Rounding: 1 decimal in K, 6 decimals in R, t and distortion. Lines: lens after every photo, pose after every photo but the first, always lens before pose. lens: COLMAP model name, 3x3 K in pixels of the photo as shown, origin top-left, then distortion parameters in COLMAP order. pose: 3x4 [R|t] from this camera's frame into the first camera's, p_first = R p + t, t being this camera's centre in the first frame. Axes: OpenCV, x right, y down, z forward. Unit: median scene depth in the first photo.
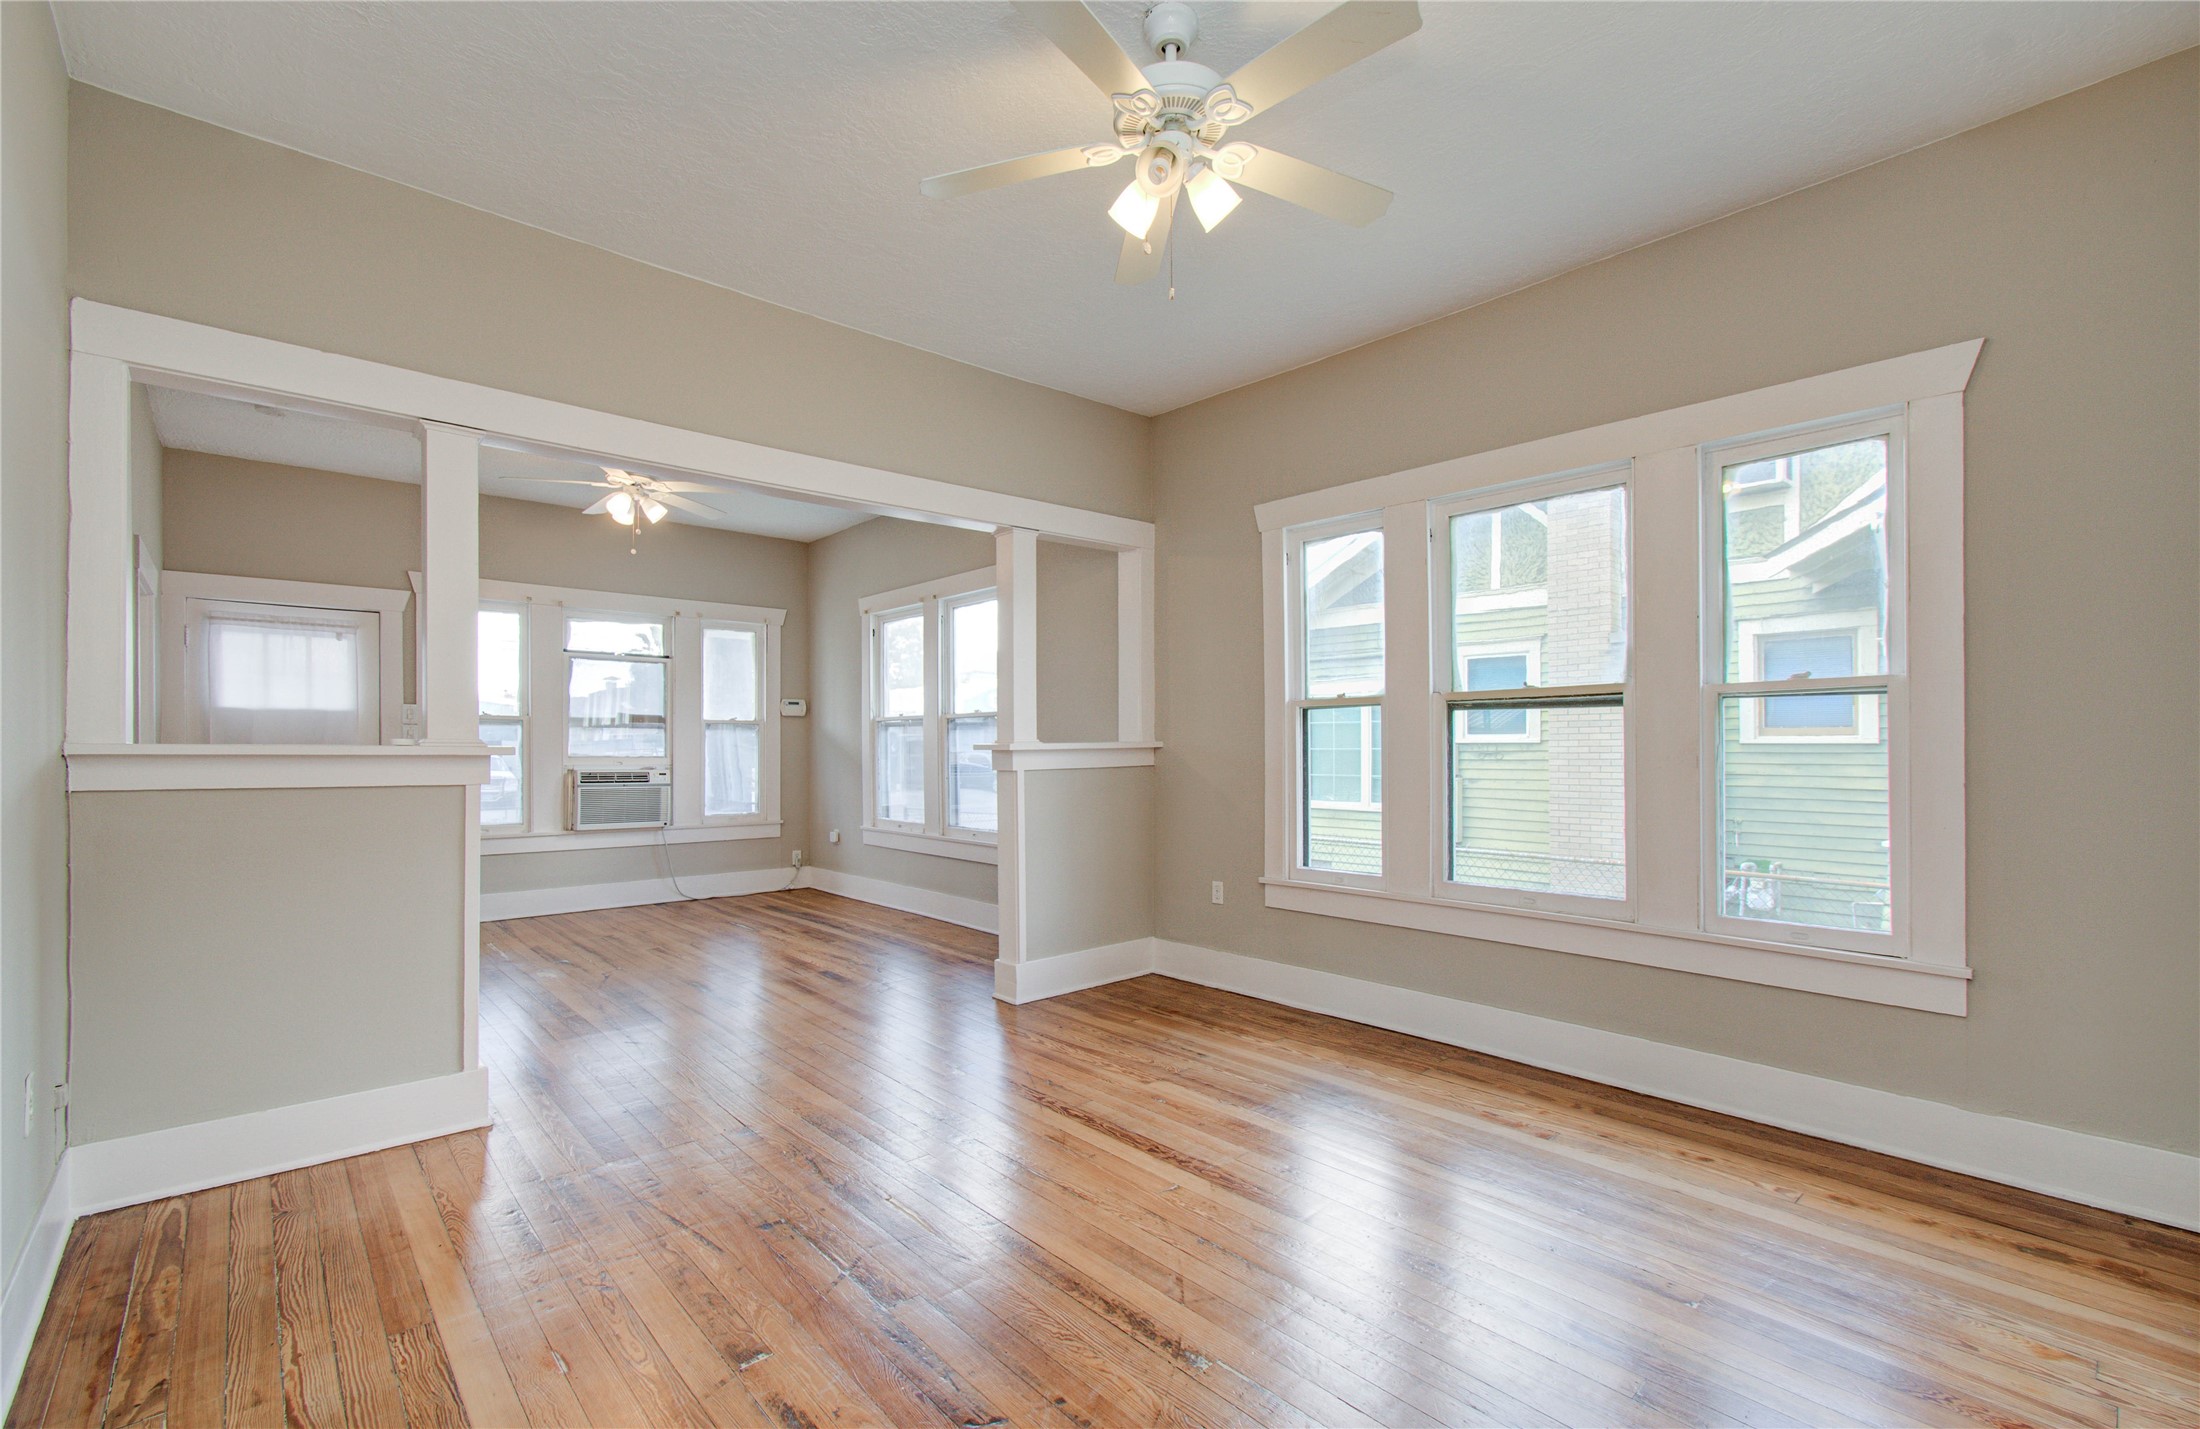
lens RADIAL K [[944.7, 0, 1101.3], [0, 944.7, 746.7], [0, 0, 1]] dist [-0.009441, 0.003239]
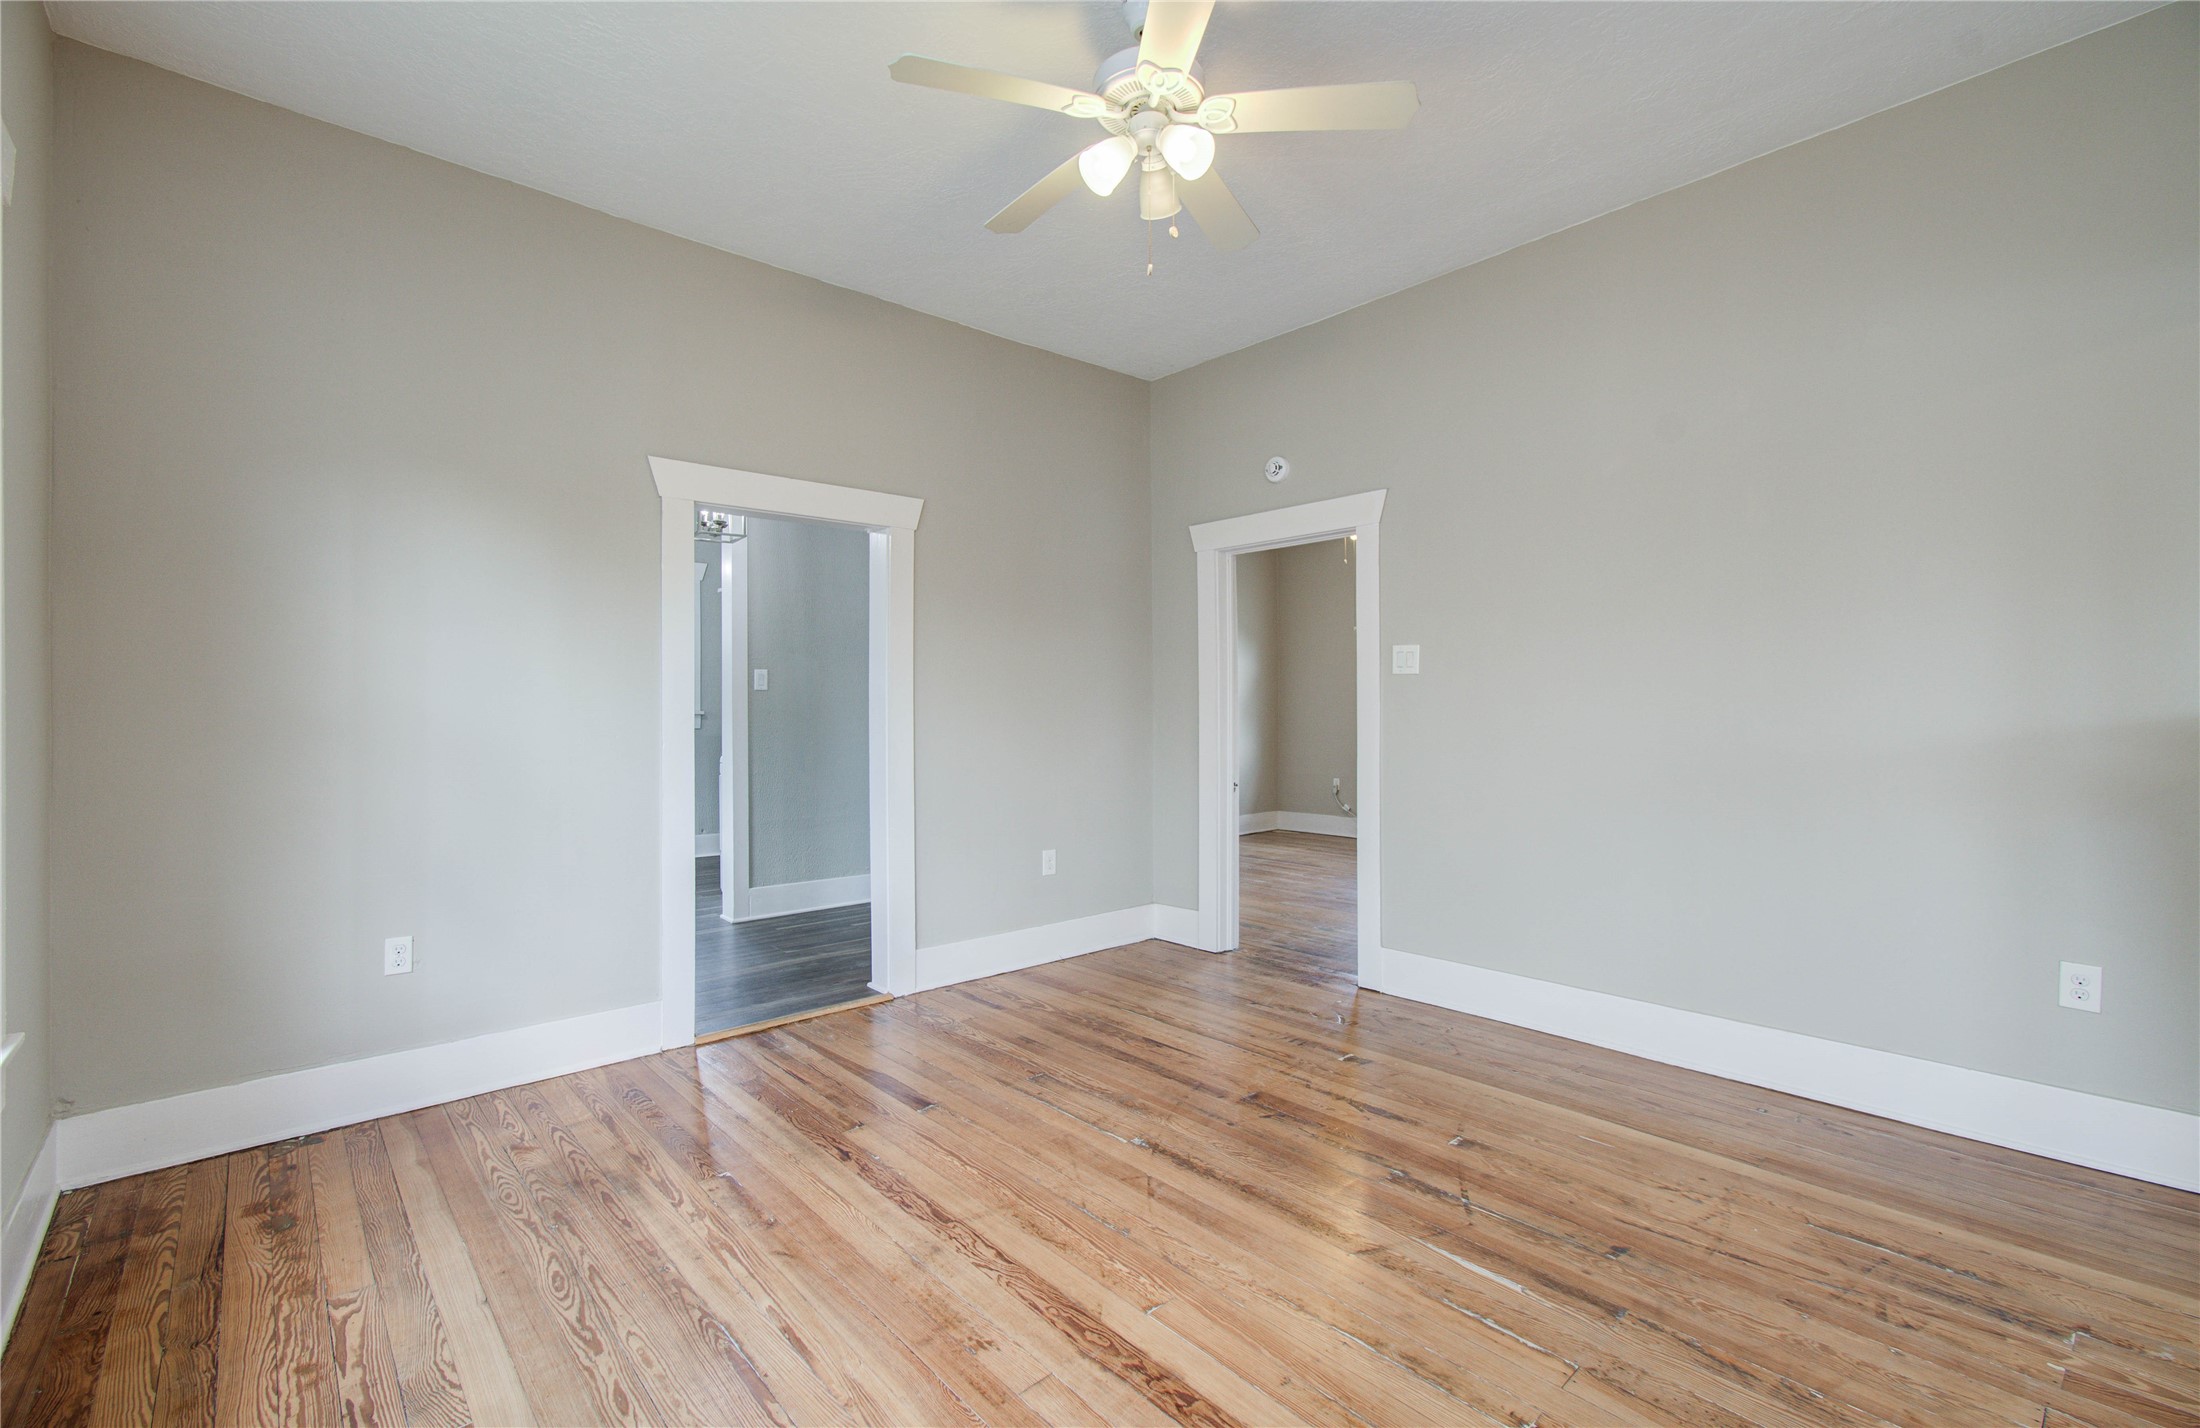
lens RADIAL K [[944.7, 0, 1087.6], [0, 944.7, 712.7], [0, 0, 1]] dist [-0.009441, 0.003239]
pose [[-0.999889, 0.010288, 0.010750, 0.075437], [0.010288, 0.999947, -0.000035, 0.003517], [-0.010750, 0.000076, -0.999942, 1.137258]]
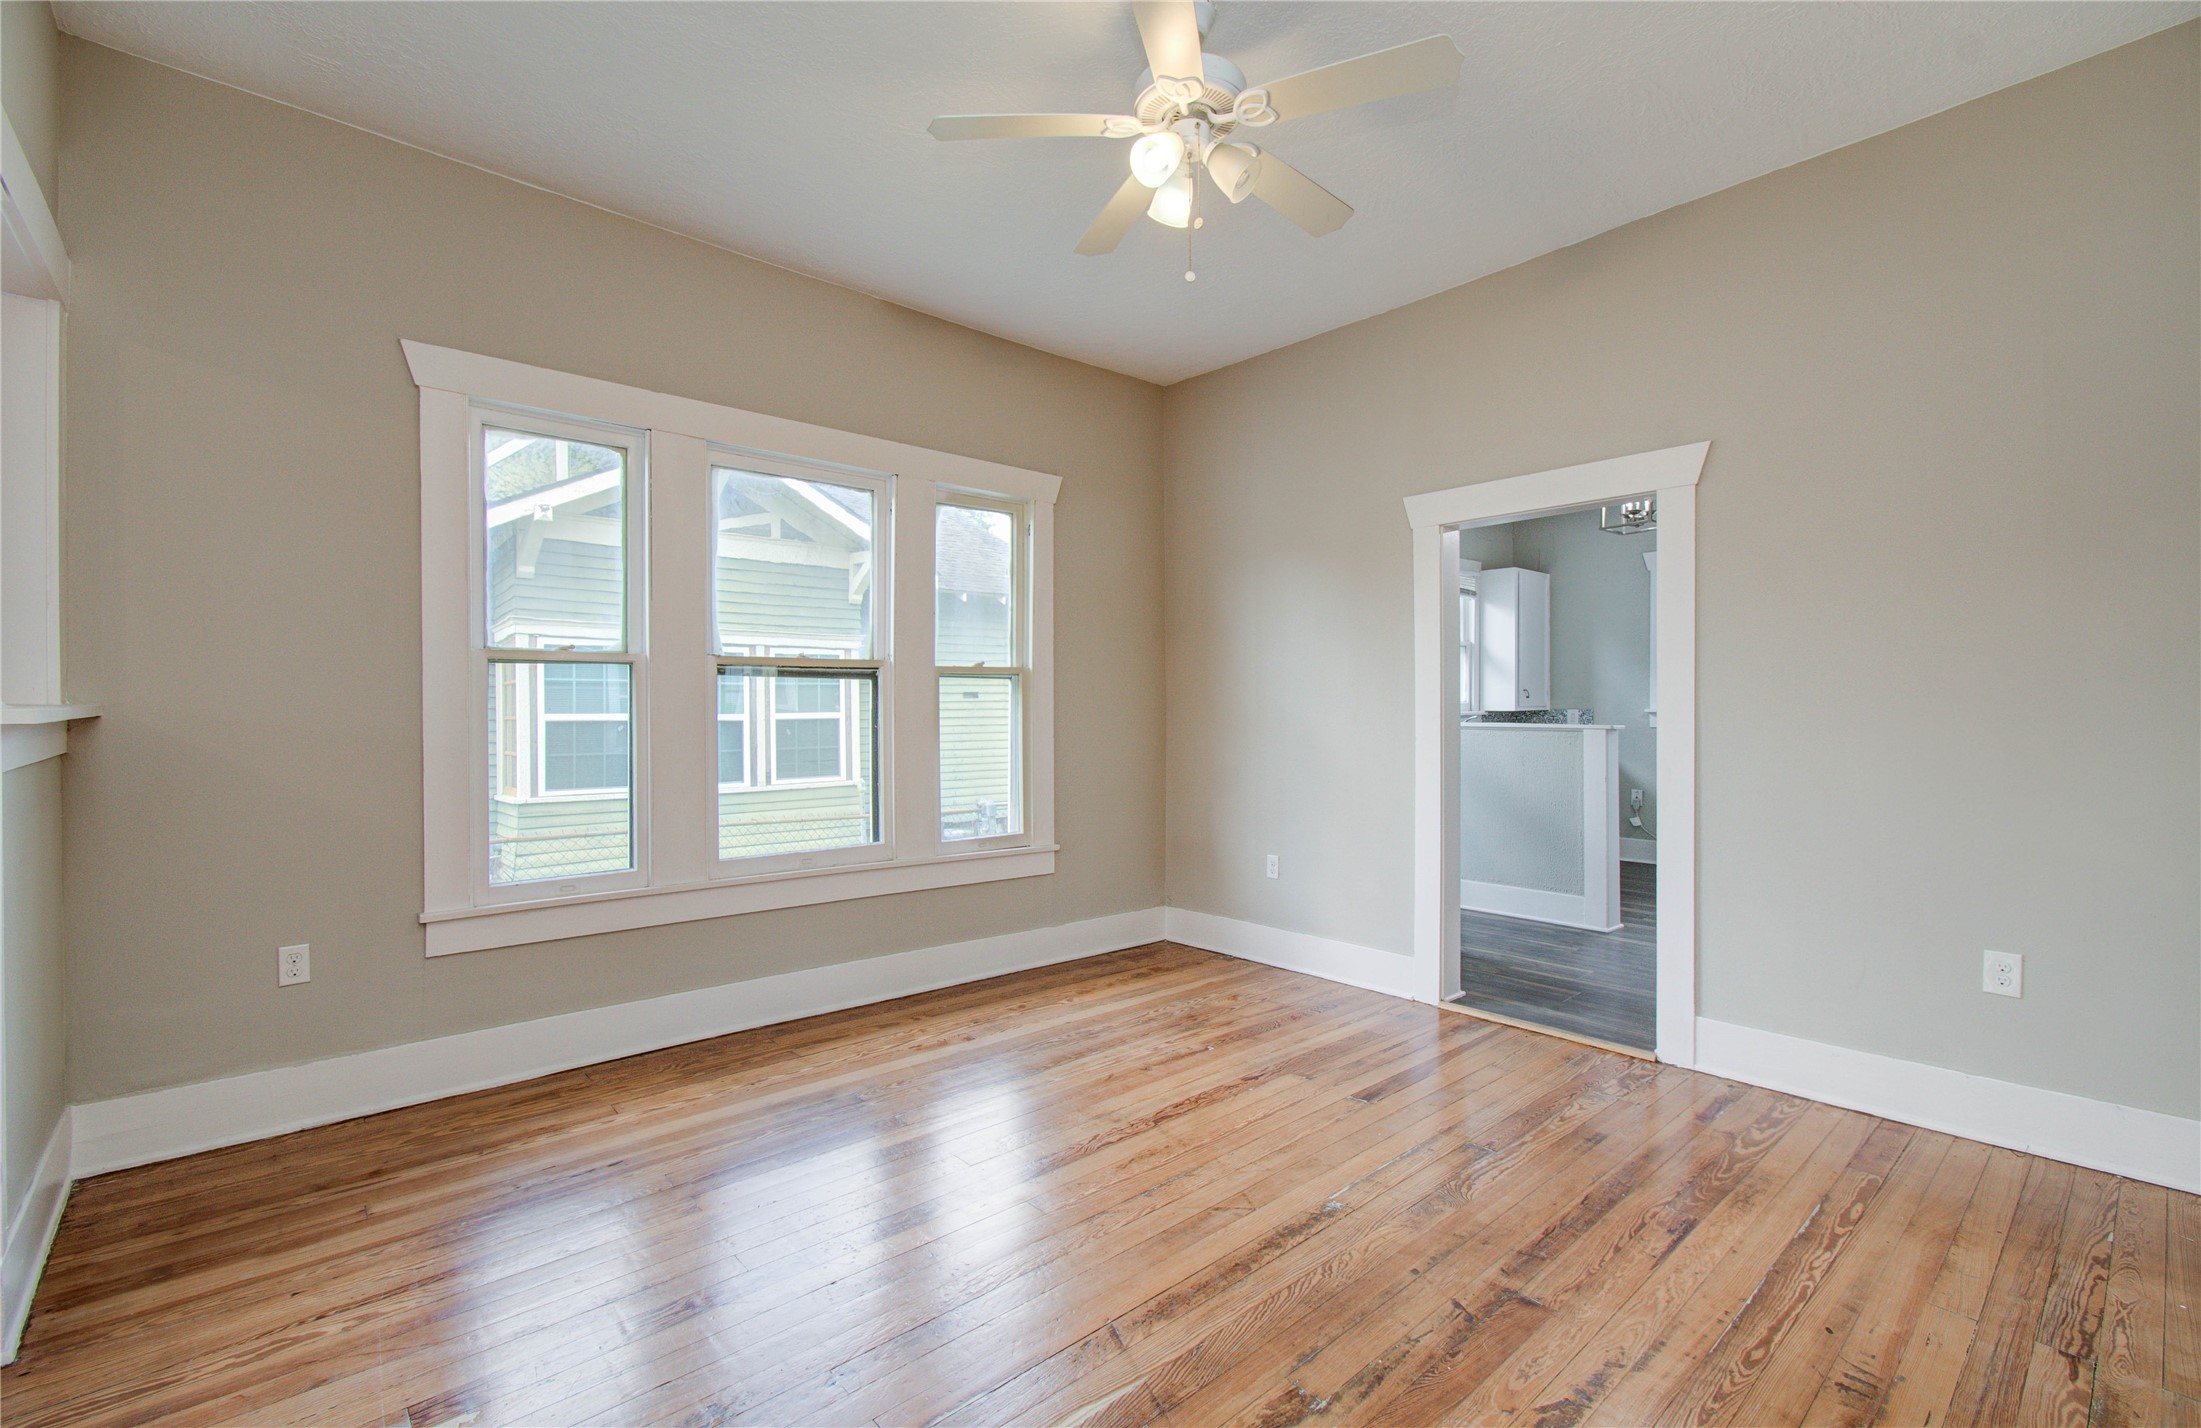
lens RADIAL K [[945.2, 0, 1093.8], [0, 945.2, 702.2], [0, 0, 1]] dist [-0.009441, 0.003239]
pose [[0.016979, 0.013921, 0.999759, -0.541395], [0.001106, 0.999902, -0.013942, 0.003014], [-0.999855, 0.001343, 0.016962, 0.608724]]
